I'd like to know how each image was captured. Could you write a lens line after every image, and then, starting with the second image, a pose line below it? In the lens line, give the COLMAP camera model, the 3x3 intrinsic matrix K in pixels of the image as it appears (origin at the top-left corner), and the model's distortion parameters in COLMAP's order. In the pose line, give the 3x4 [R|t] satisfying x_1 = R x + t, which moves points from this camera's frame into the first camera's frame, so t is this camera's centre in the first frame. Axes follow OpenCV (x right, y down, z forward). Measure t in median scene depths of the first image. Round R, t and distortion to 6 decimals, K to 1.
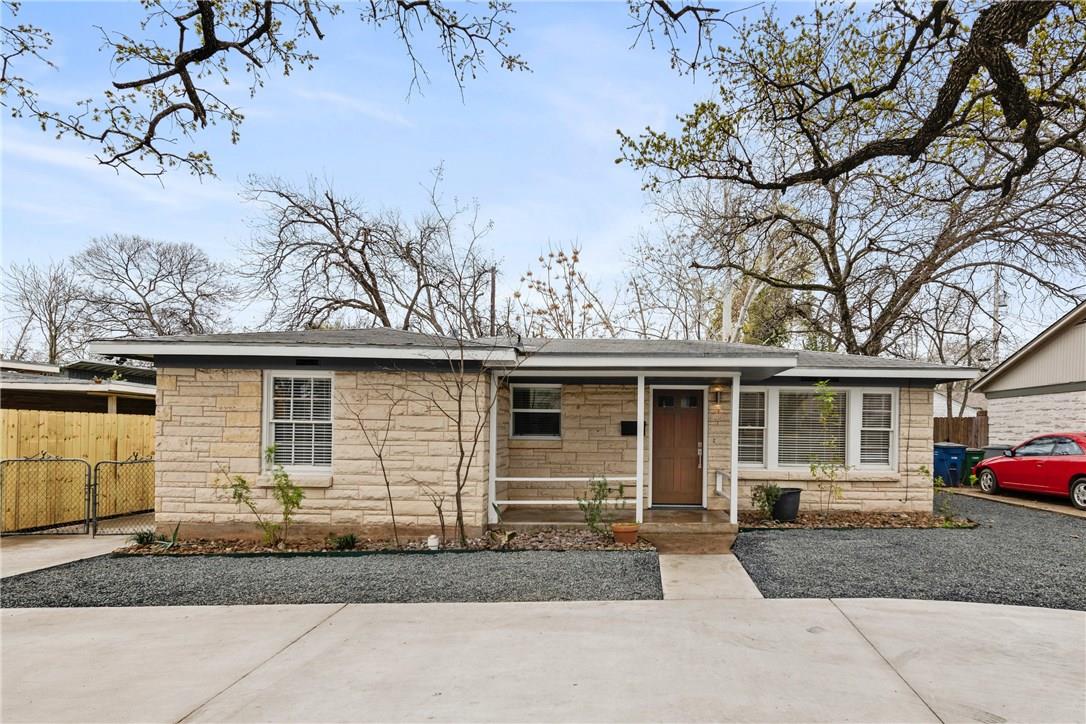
lens RADIAL K [[611.0, 0, 641.0], [0, 611.0, 433.4], [0, 0, 1]] dist [0.016415, -0.002058]
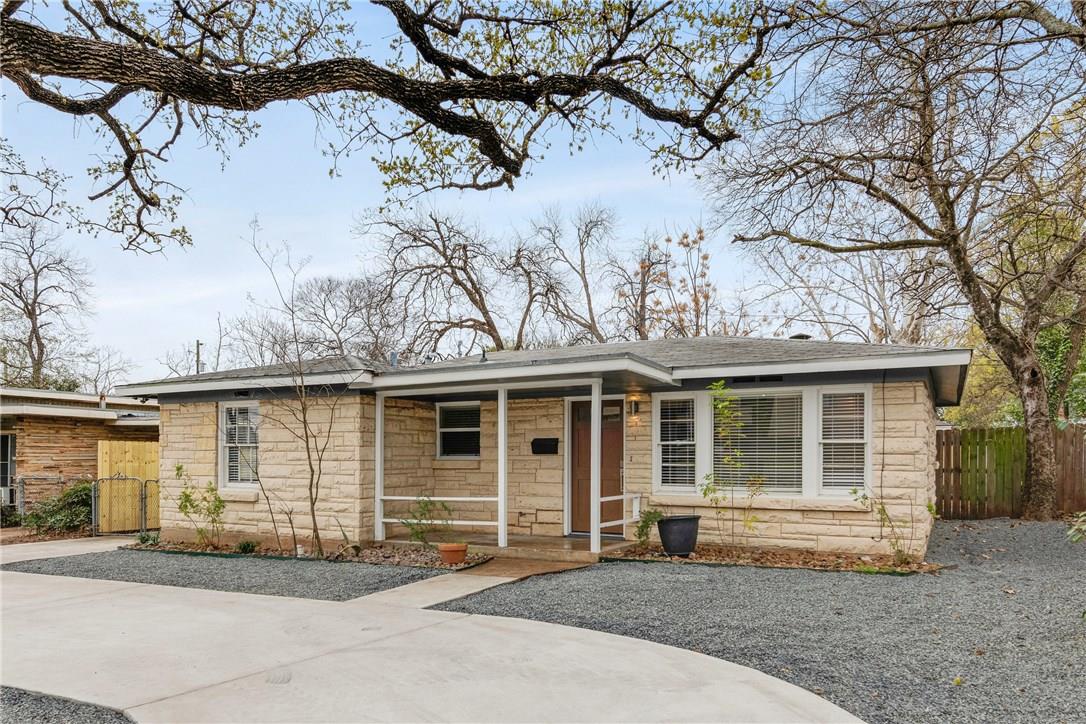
lens RADIAL K [[799.3, 0, 550.2], [0, 799.3, 459.9], [0, 0, 1]] dist [0.033644, -0.003182]
pose [[0.866353, -0.010860, -0.499313, 0.682931], [0.009099, 0.999941, -0.005960, 0.022386], [0.499349, 0.000620, 0.866401, -0.023621]]
